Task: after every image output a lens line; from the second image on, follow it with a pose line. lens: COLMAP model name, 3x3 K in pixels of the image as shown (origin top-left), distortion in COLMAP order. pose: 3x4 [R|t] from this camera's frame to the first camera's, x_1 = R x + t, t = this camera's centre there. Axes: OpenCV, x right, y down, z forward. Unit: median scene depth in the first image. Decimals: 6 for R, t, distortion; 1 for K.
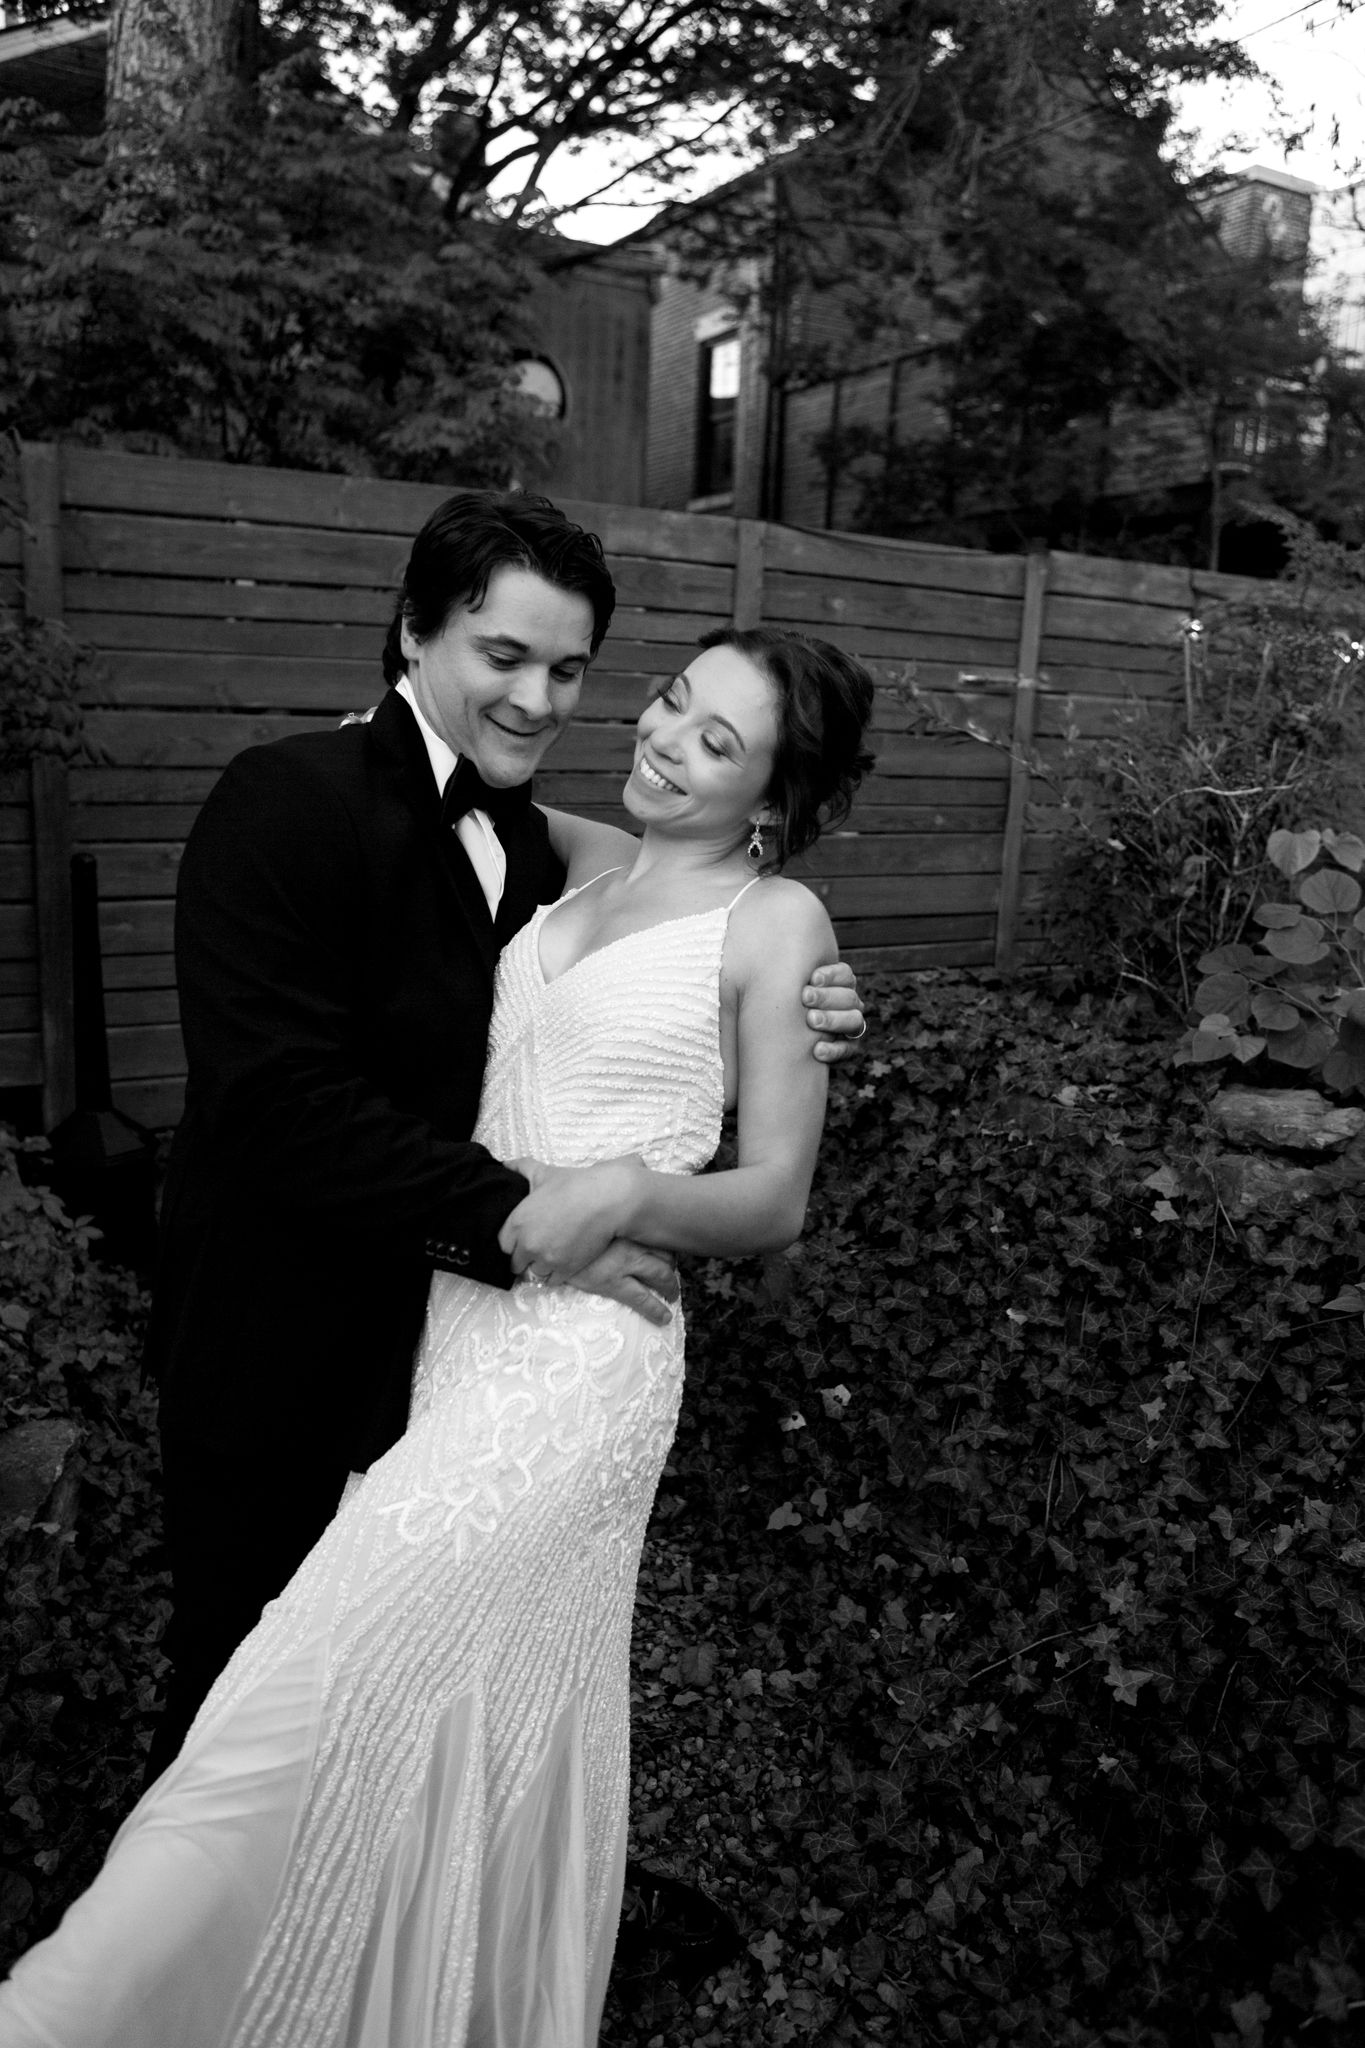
lens RADIAL K [[1542.4, 0, 686.2], [0, 1542.4, 1023.1], [0, 0, 1]] dist [-0.046131, 0.010947]
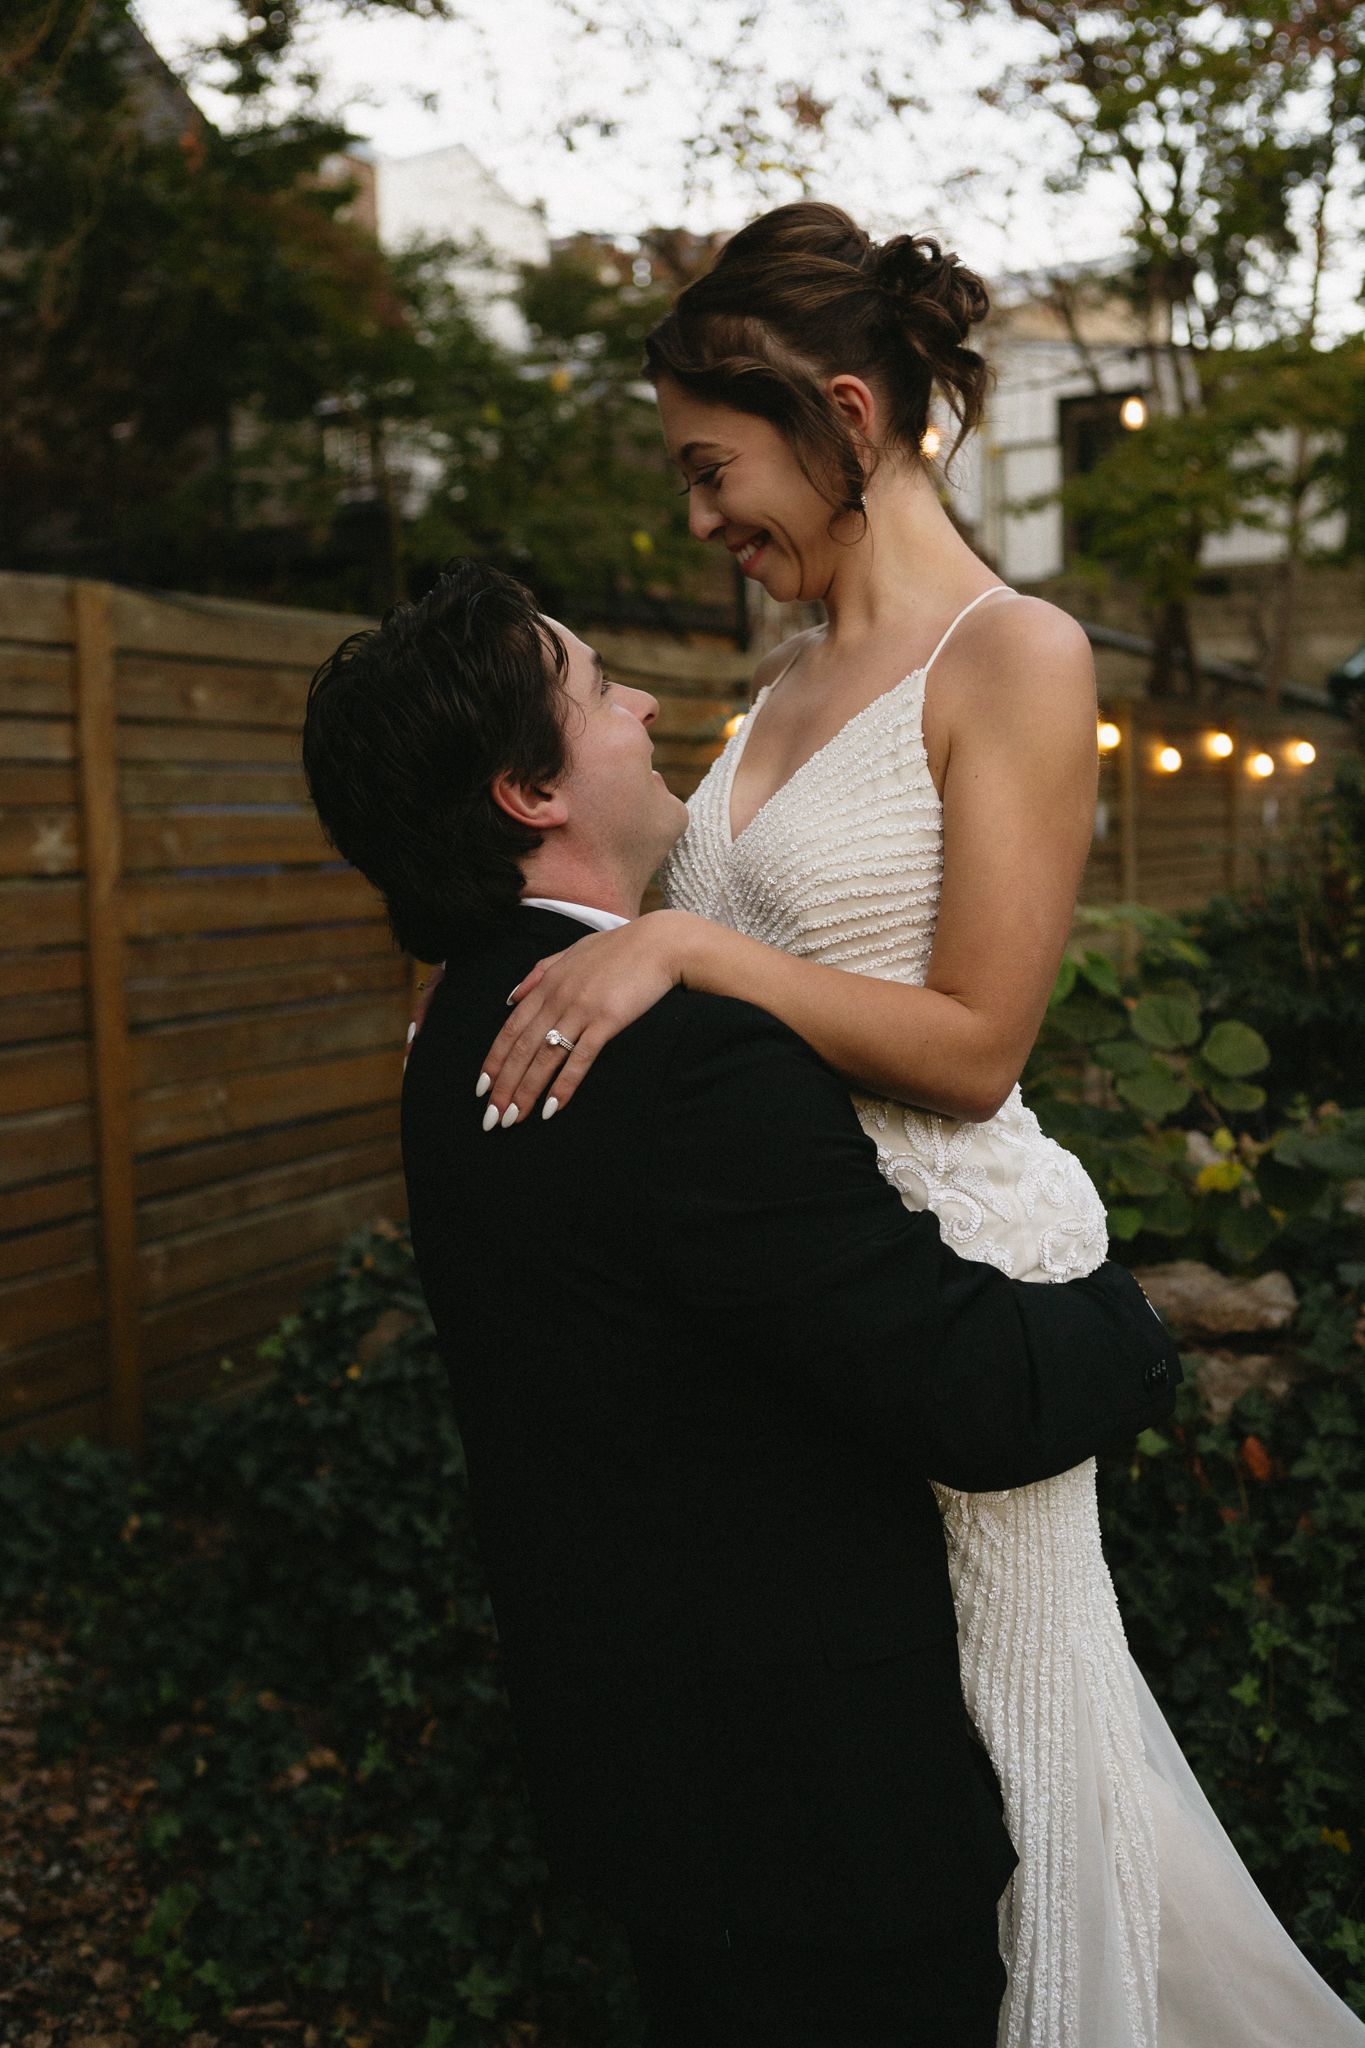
lens RADIAL K [[2116.8, 0, 674.4], [0, 2116.8, 1014.0], [0, 0, 1]] dist [0.009799, 0.000000]
pose [[0.871878, -0.103395, 0.478685, -0.249667], [0.153104, 0.986011, -0.065886, -0.037299], [-0.465176, 0.130733, 0.875511, 0.073792]]
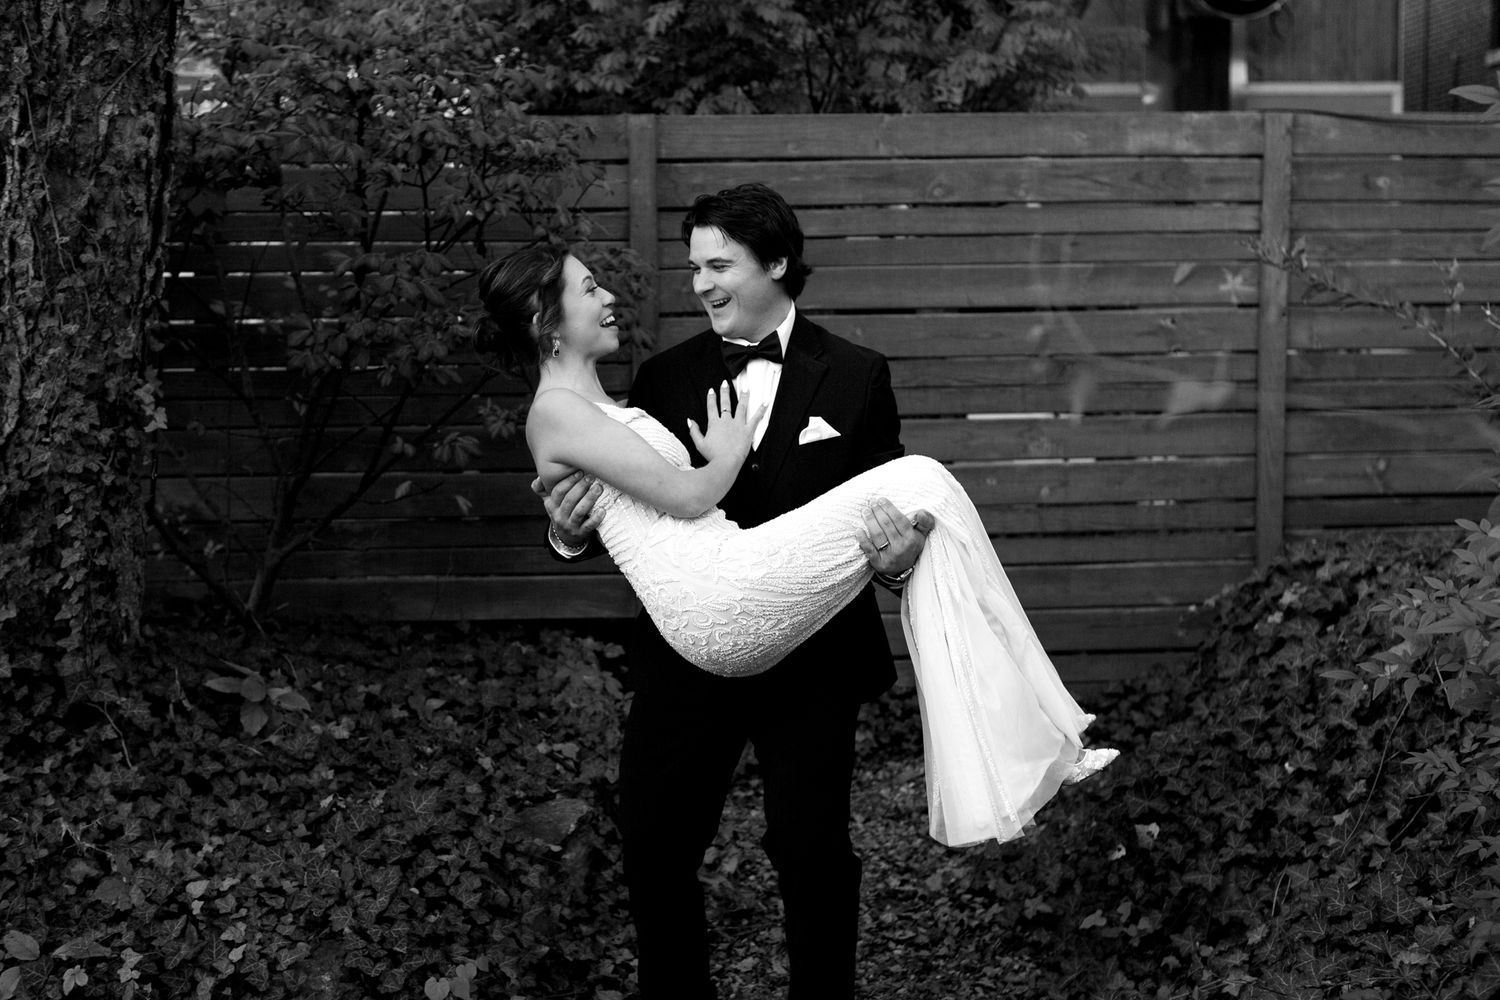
lens RADIAL K [[1855.8, 0, 713.4], [0, 1855.8, 458.1], [0, 0, 1]] dist [0.026745, 0.000000]
pose [[0.907128, -0.018055, -0.420467, 0.270702], [-0.036326, 0.991992, -0.120967, 0.091924], [0.419283, 0.125007, 0.899208, -0.337987]]
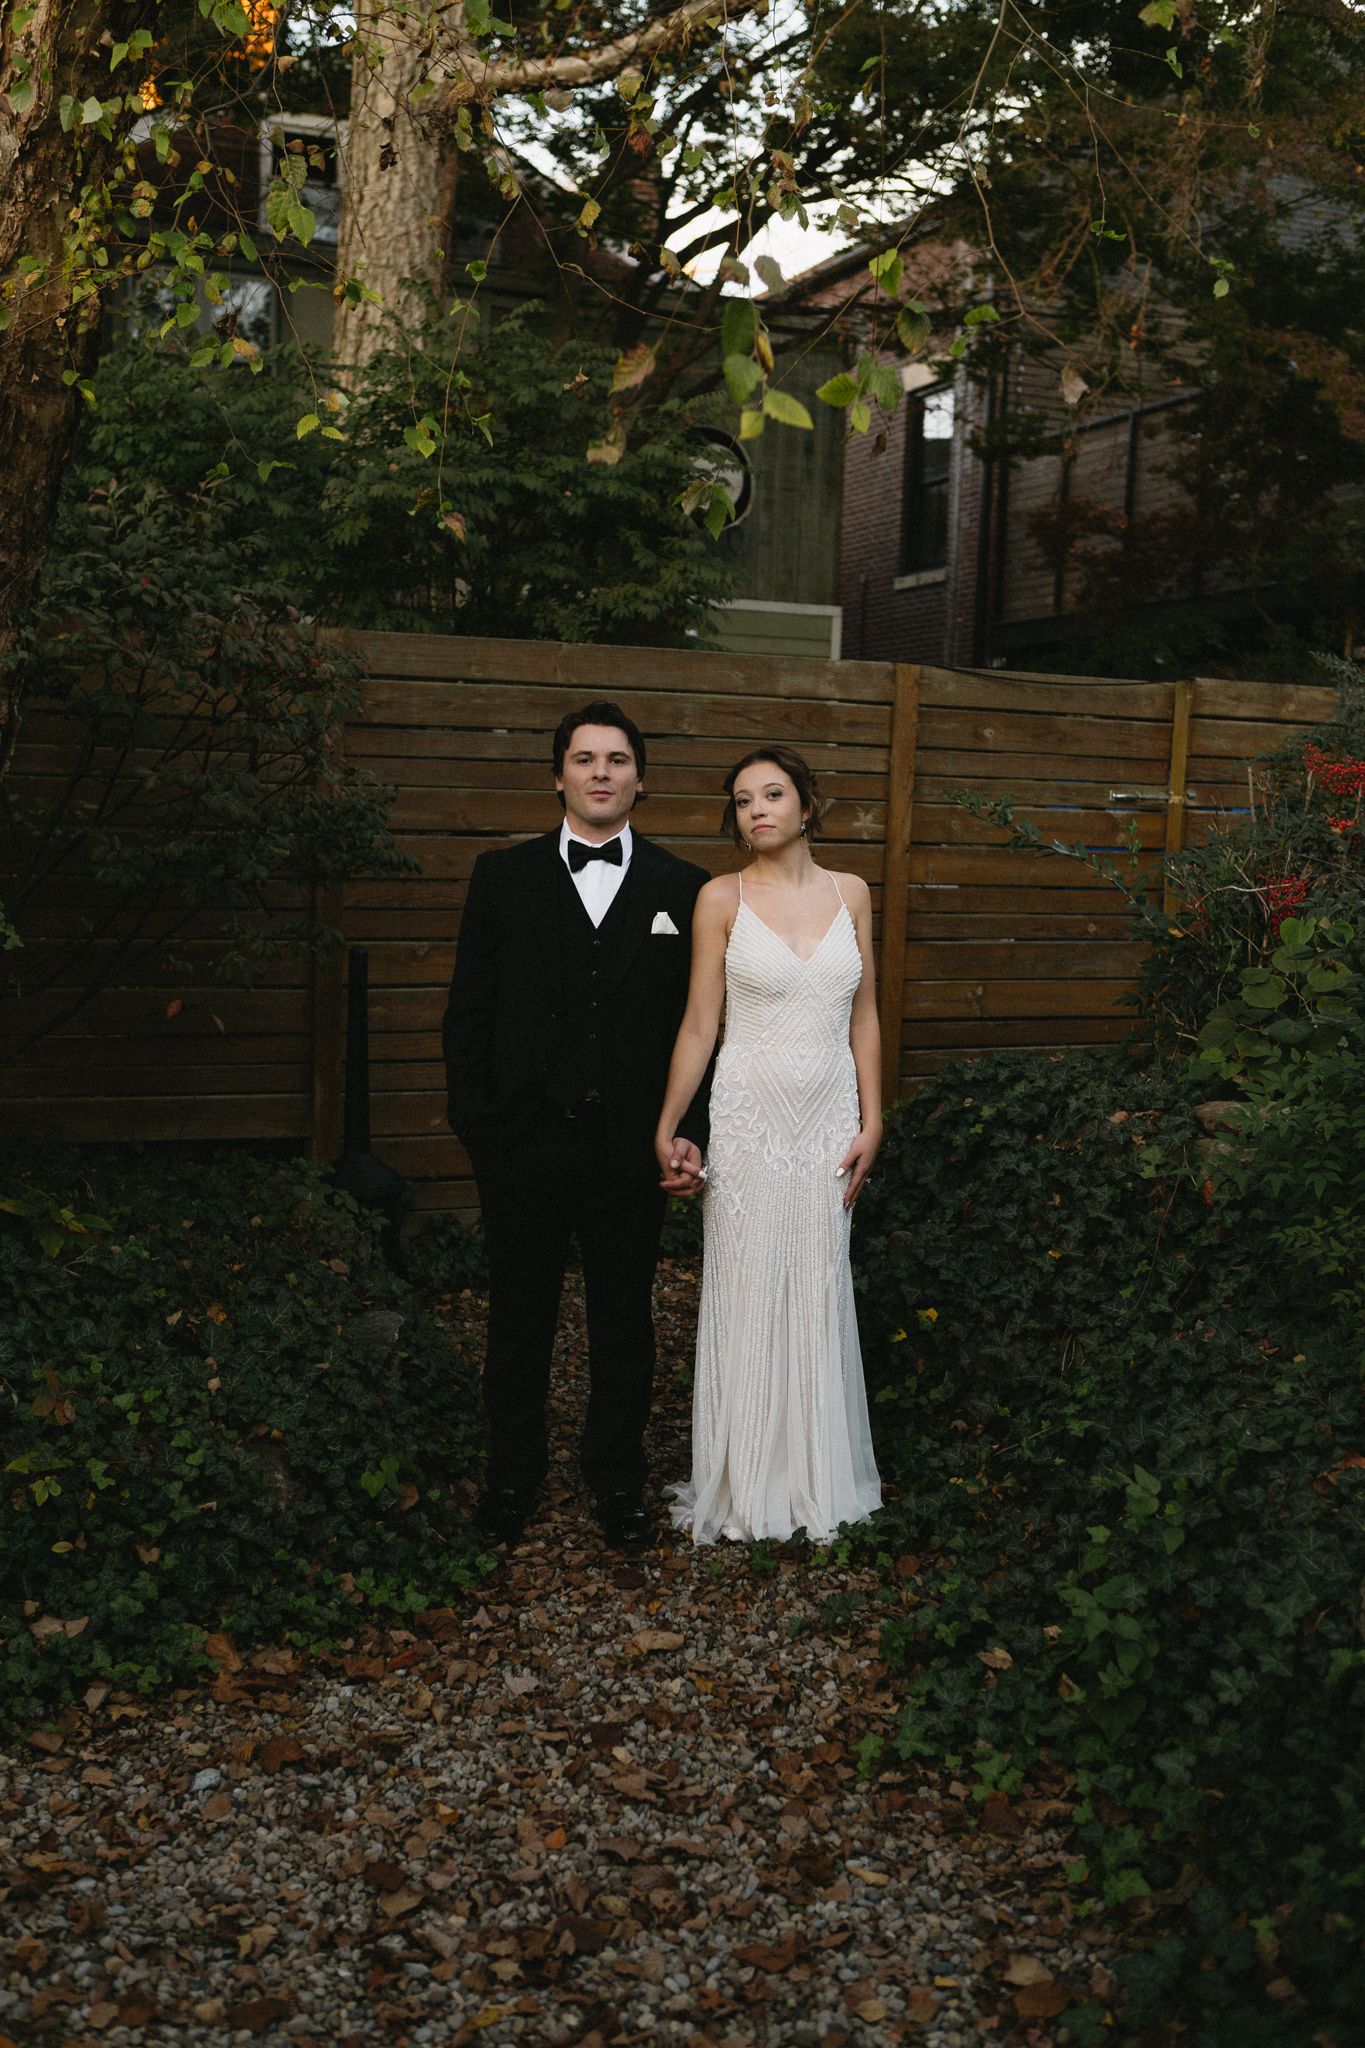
lens RADIAL K [[2029.7, 0, 668.2], [0, 2029.7, 1025.4], [0, 0, 1]] dist [-0.000329, 0.000000]
pose [[0.993202, 0.001108, -0.116397, 0.050897], [-0.012752, 0.994972, -0.099343, 0.109547], [0.115701, 0.100152, 0.988222, -0.579560]]
